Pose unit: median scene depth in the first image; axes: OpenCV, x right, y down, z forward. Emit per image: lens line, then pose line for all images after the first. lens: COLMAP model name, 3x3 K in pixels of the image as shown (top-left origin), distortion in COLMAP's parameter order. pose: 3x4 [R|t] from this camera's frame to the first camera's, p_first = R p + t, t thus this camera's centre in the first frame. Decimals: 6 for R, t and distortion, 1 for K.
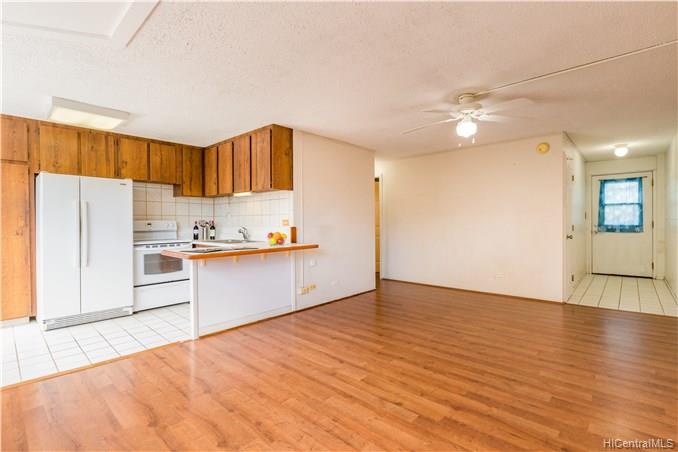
lens RADIAL K [[314.0, 0, 337.9], [0, 314.0, 225.2], [0, 0, 1]] dist [-0.005930, -0.000951]
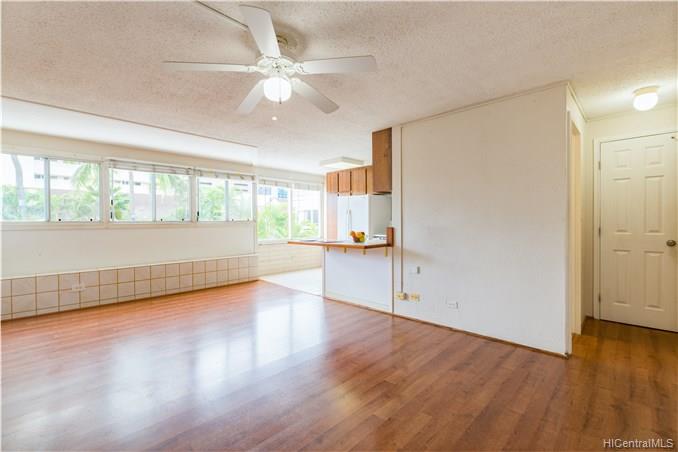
lens RADIAL K [[314.3, 0, 339.4], [0, 314.3, 225.9], [0, 0, 1]] dist [0.002028, 0.001150]
pose [[-0.032222, 0.017022, -0.999336, 0.855146], [-0.009454, 0.999805, 0.017334, -0.014337], [0.999436, 0.010006, -0.032055, 0.877004]]
